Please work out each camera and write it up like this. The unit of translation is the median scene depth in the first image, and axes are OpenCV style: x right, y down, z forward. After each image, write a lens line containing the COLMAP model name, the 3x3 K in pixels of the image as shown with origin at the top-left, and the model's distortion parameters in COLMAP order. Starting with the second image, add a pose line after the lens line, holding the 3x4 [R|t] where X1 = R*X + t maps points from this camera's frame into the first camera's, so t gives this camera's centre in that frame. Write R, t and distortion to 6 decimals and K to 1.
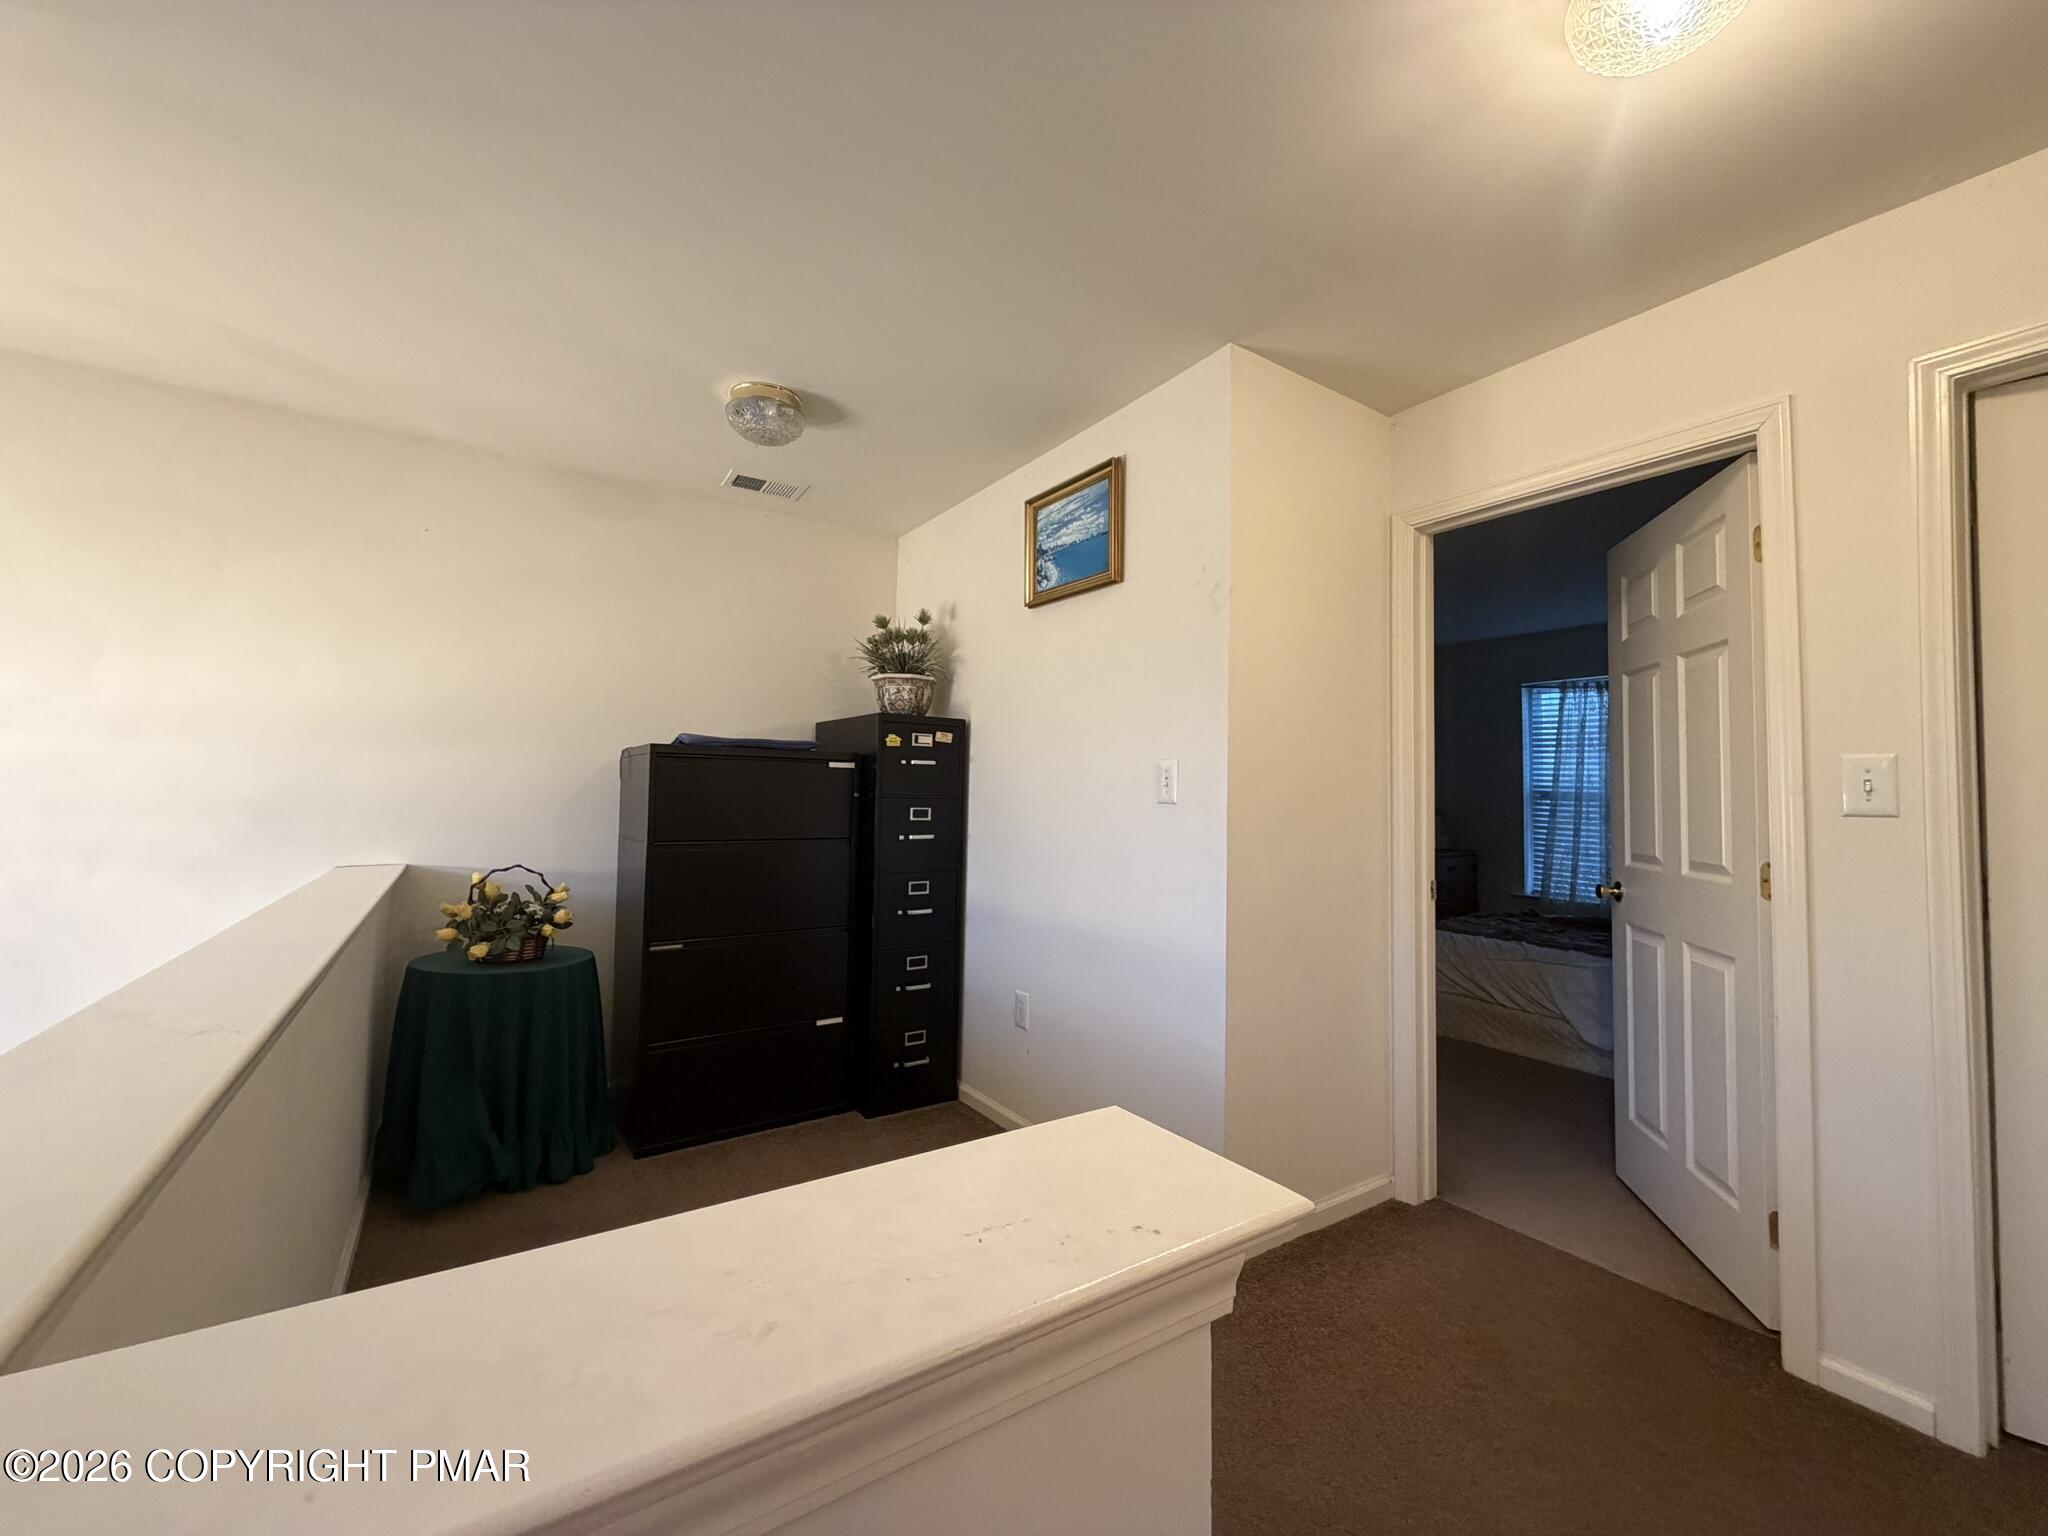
lens RADIAL K [[815.3, 0, 1018.0], [0, 815.3, 764.4], [0, 0, 1]] dist [-0.000402, 0.000361]
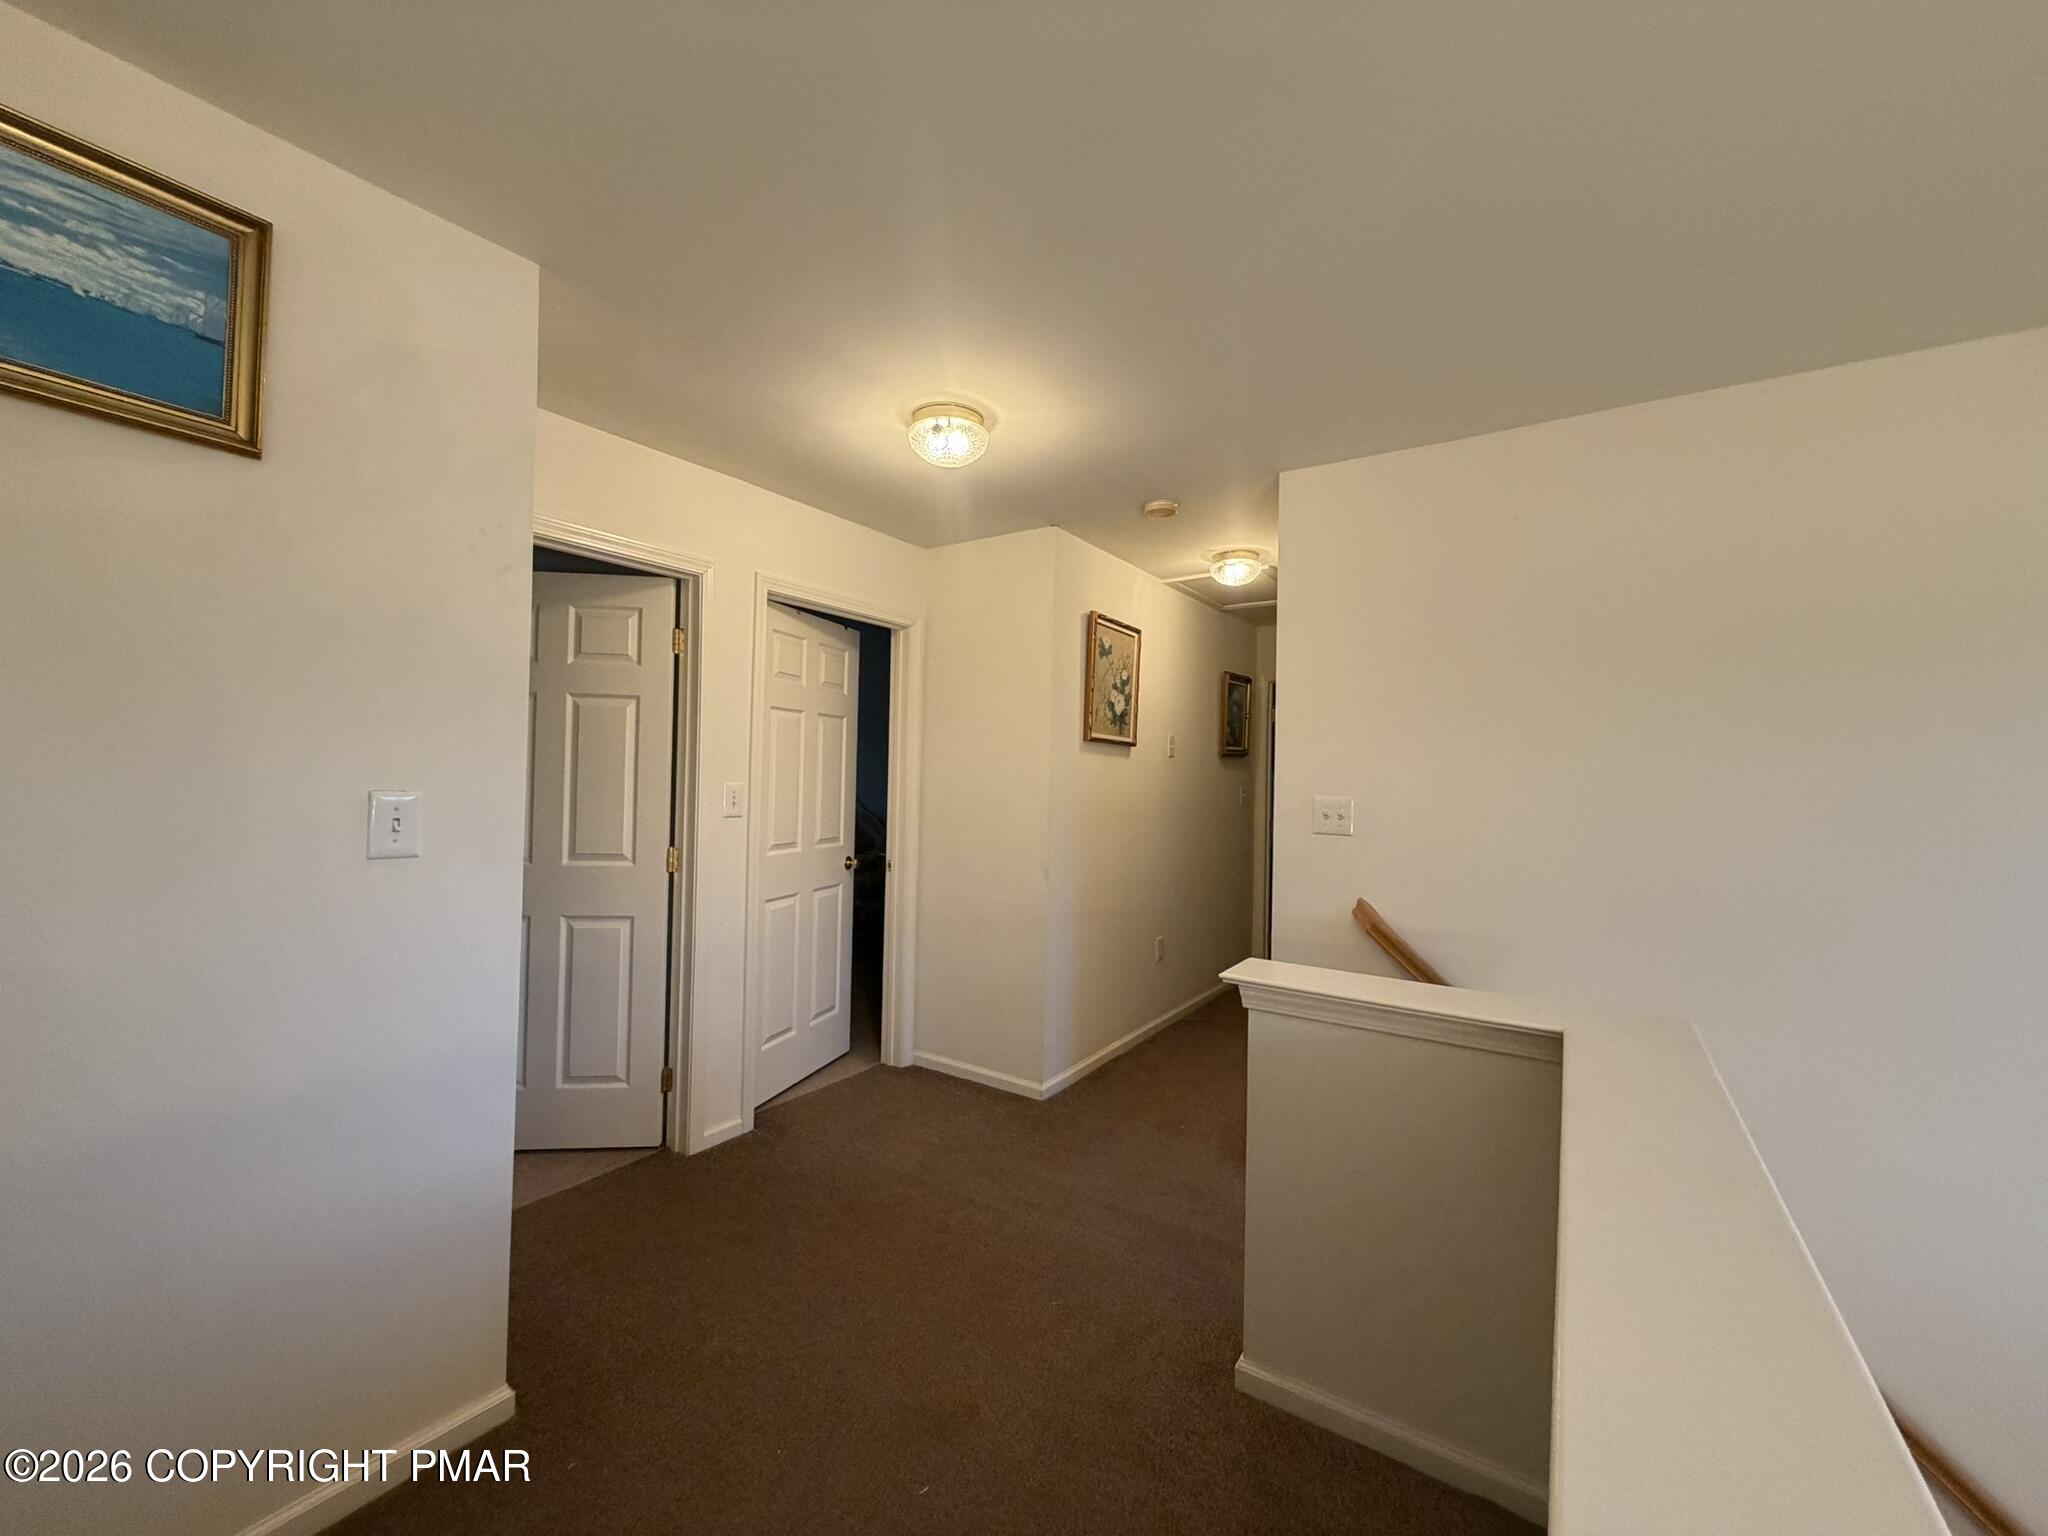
lens RADIAL K [[815.3, 0, 1018.0], [0, 815.3, 764.4], [0, 0, 1]] dist [-0.000402, 0.000361]
pose [[-0.369576, -0.014549, 0.929086, -0.556022], [-0.068052, 0.997616, -0.011448, -0.048608], [-0.926705, -0.067457, -0.369685, 0.706814]]
